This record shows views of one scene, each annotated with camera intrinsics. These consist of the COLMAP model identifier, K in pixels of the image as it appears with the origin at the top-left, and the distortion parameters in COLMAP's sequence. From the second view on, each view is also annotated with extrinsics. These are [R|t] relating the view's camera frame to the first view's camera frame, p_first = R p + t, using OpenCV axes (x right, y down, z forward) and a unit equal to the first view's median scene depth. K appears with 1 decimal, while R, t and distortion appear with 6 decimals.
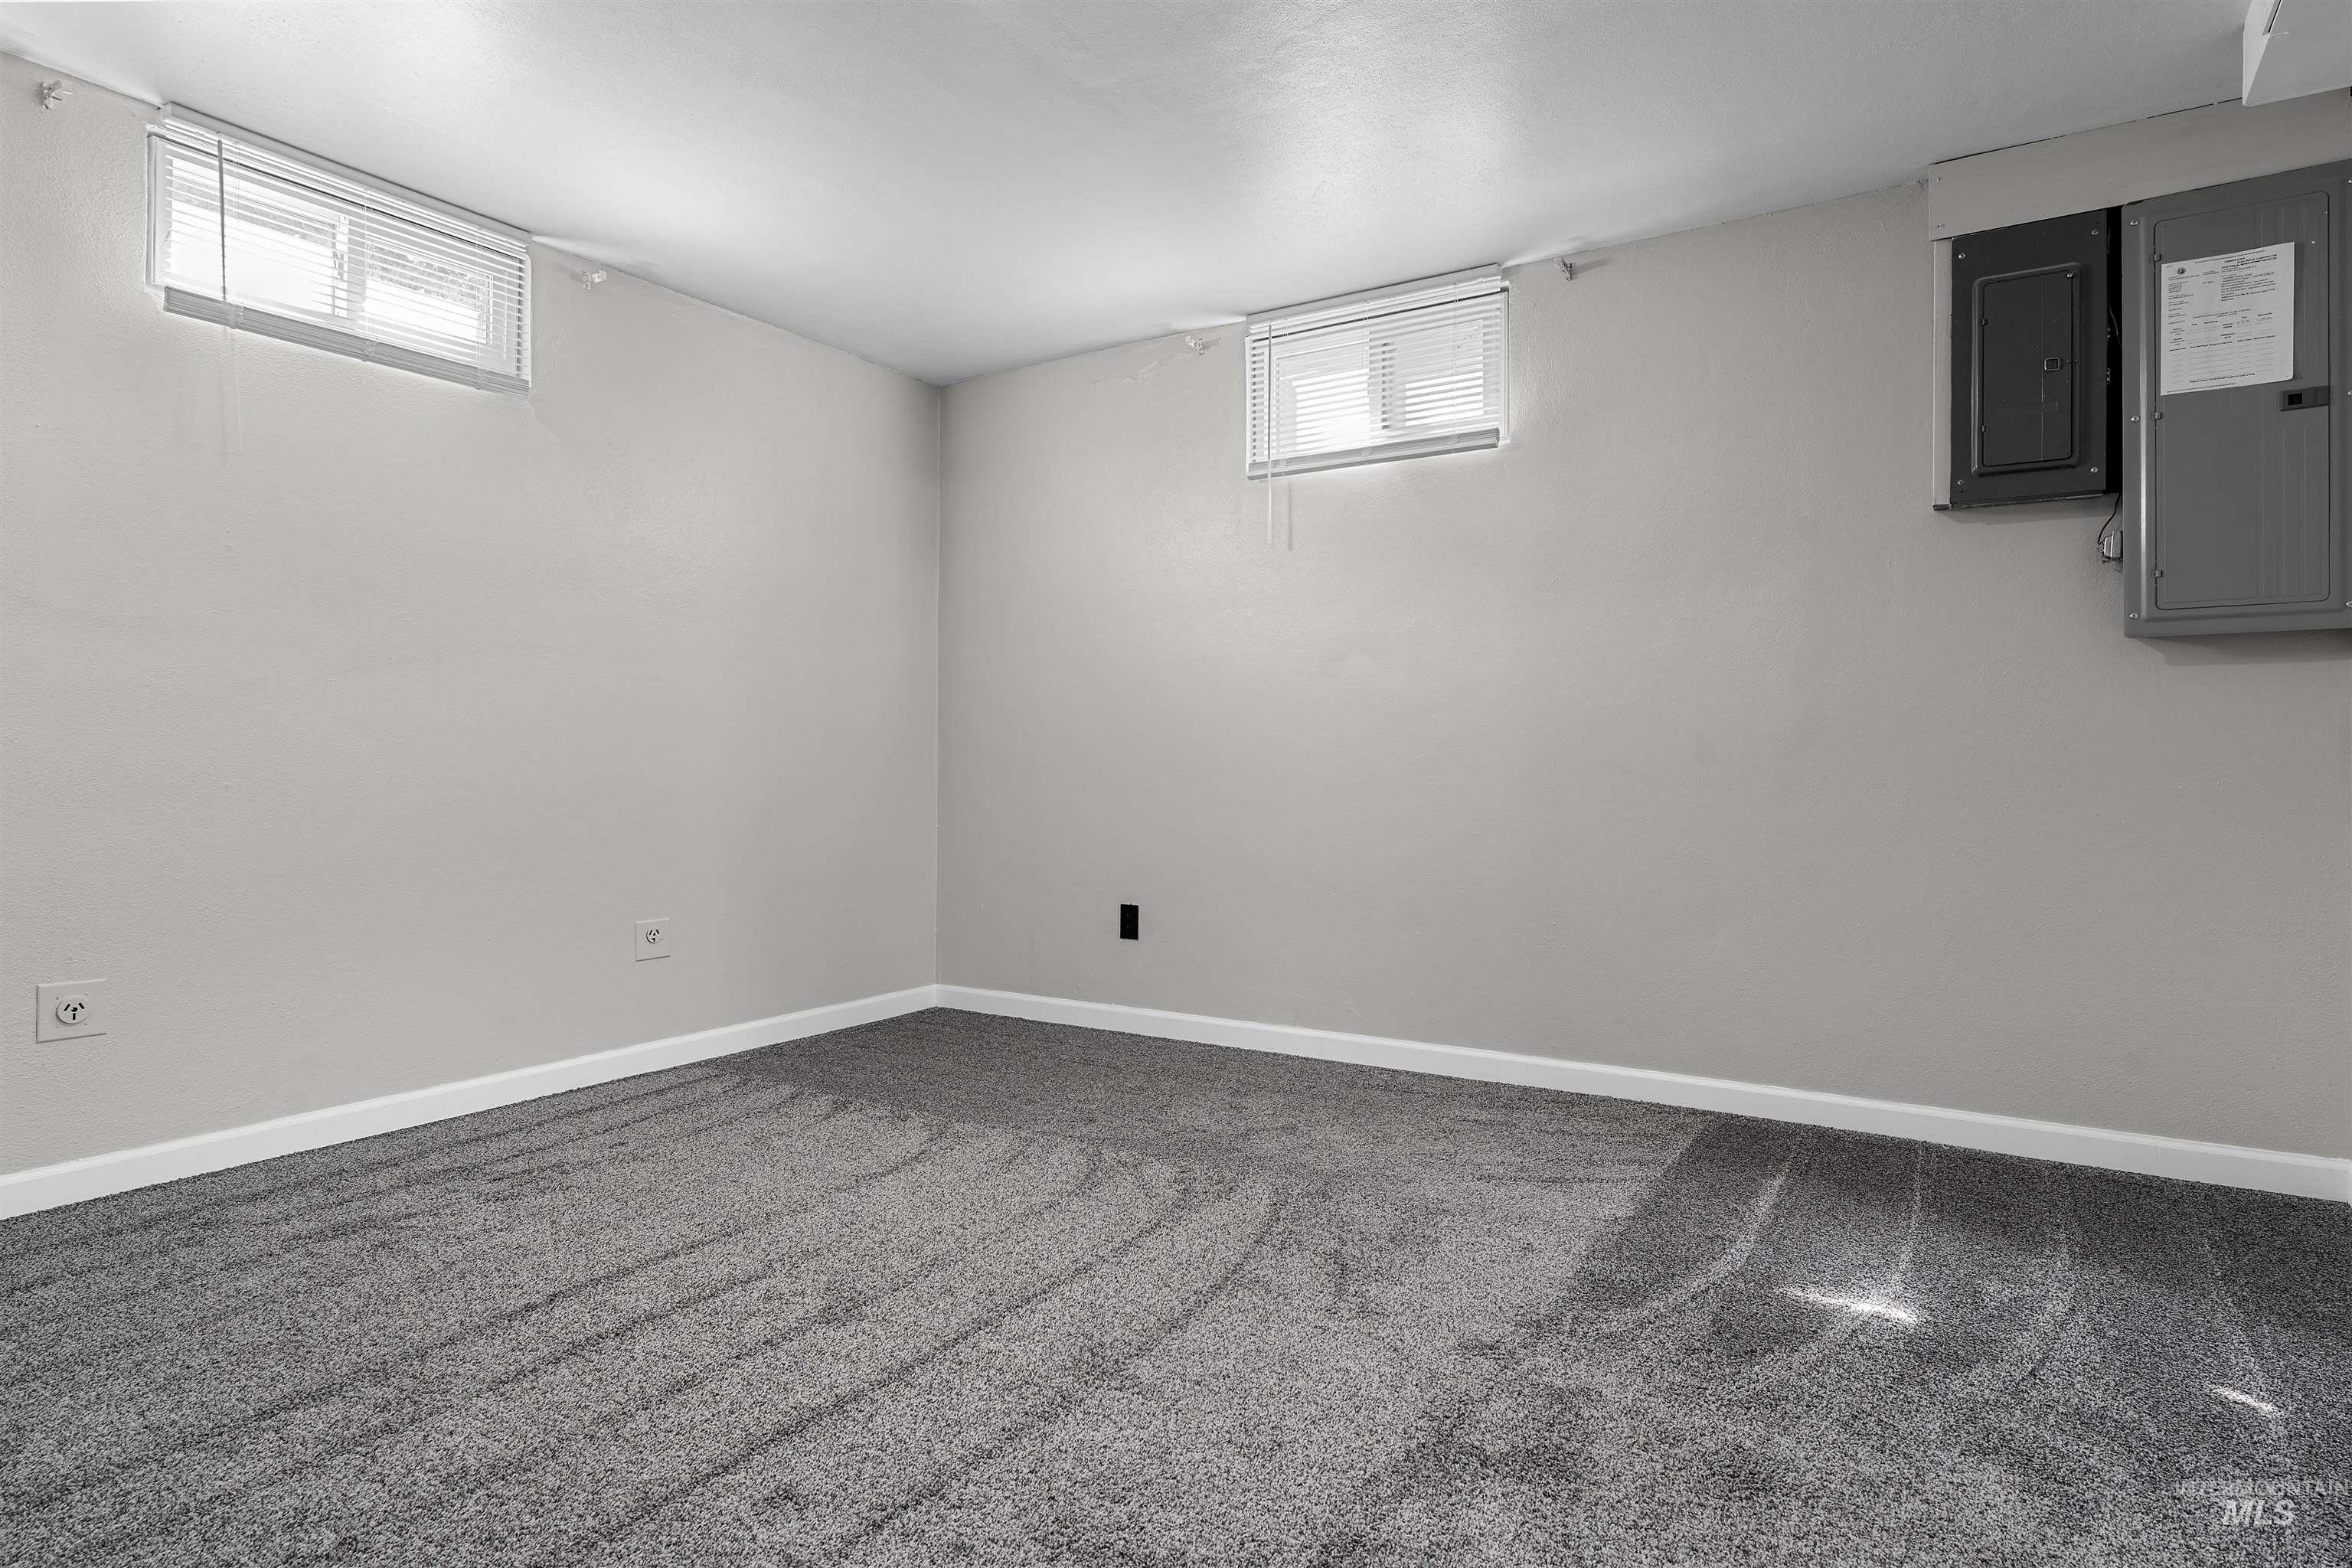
lens RADIAL K [[1305.5, 0, 1162.9], [0, 1305.5, 774.1], [0, 0, 1]] dist [0.005125, 0.001574]
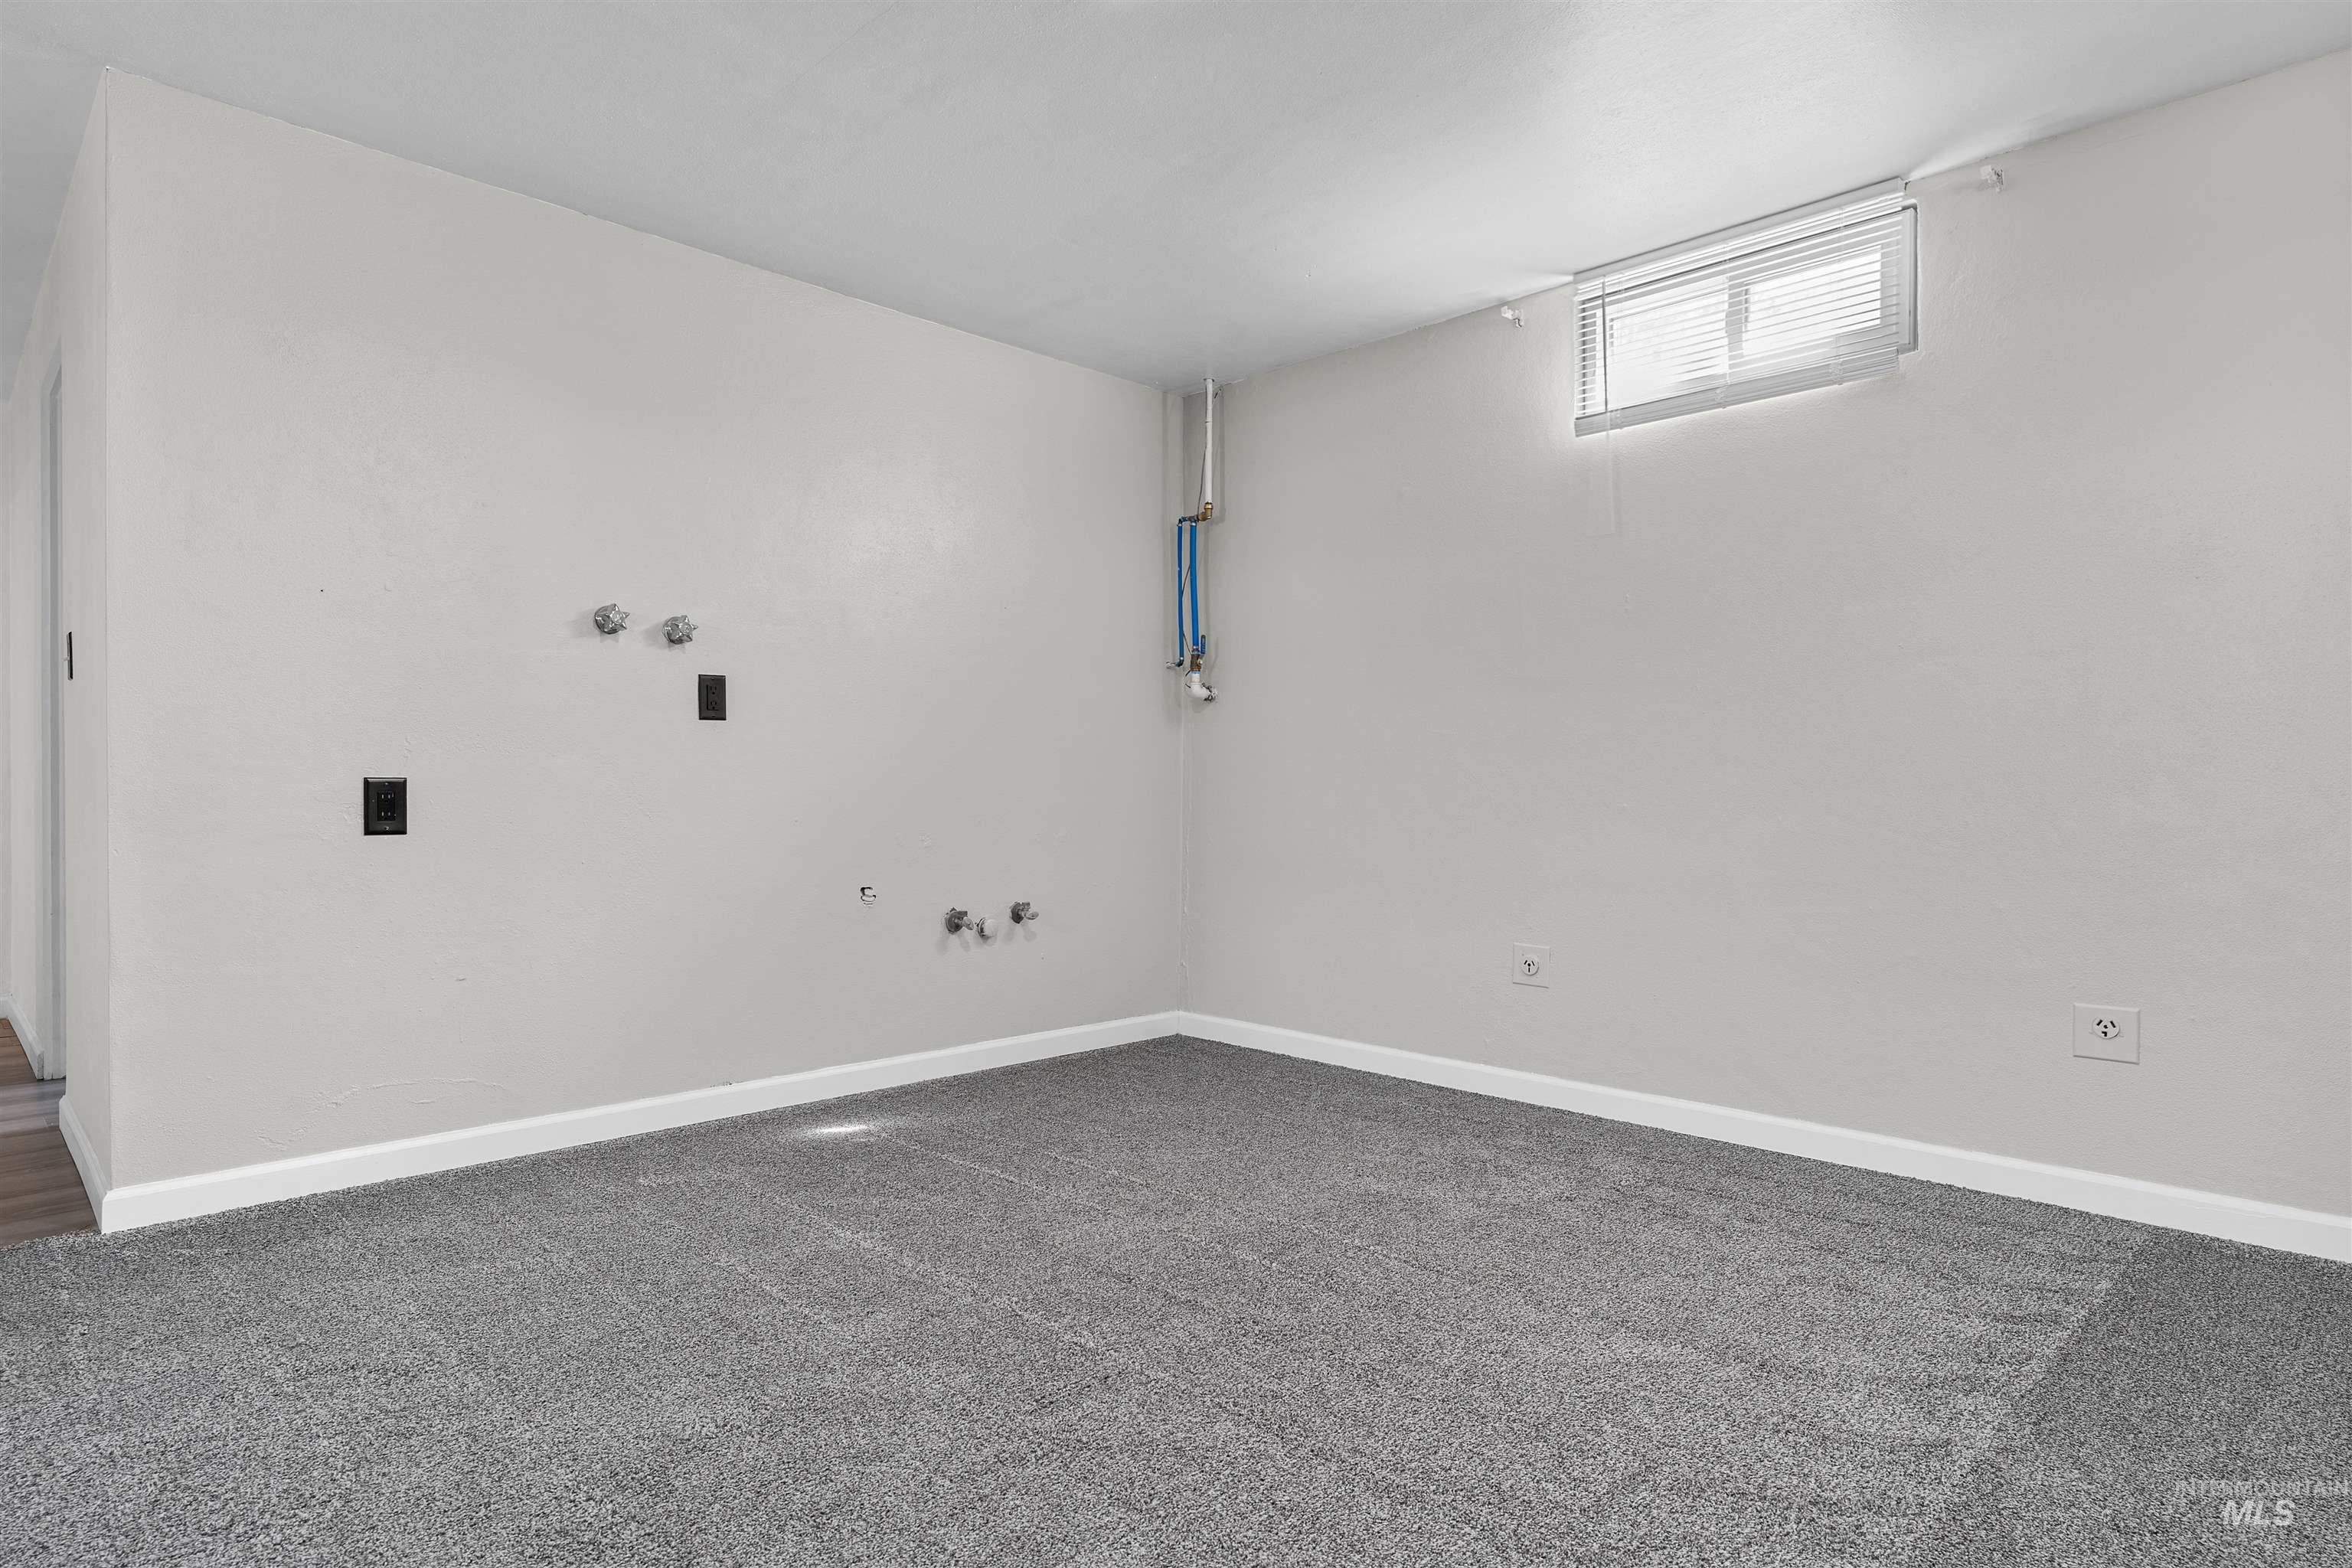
lens RADIAL K [[1305.5, 0, 1161.1], [0, 1305.5, 785.8], [0, 0, 1]] dist [0.005125, 0.001574]
pose [[-0.218586, 0.000625, -0.975818, 0.468363], [-0.007213, 0.999971, 0.002256, -0.008071], [0.975791, 0.007532, -0.218575, 0.710846]]
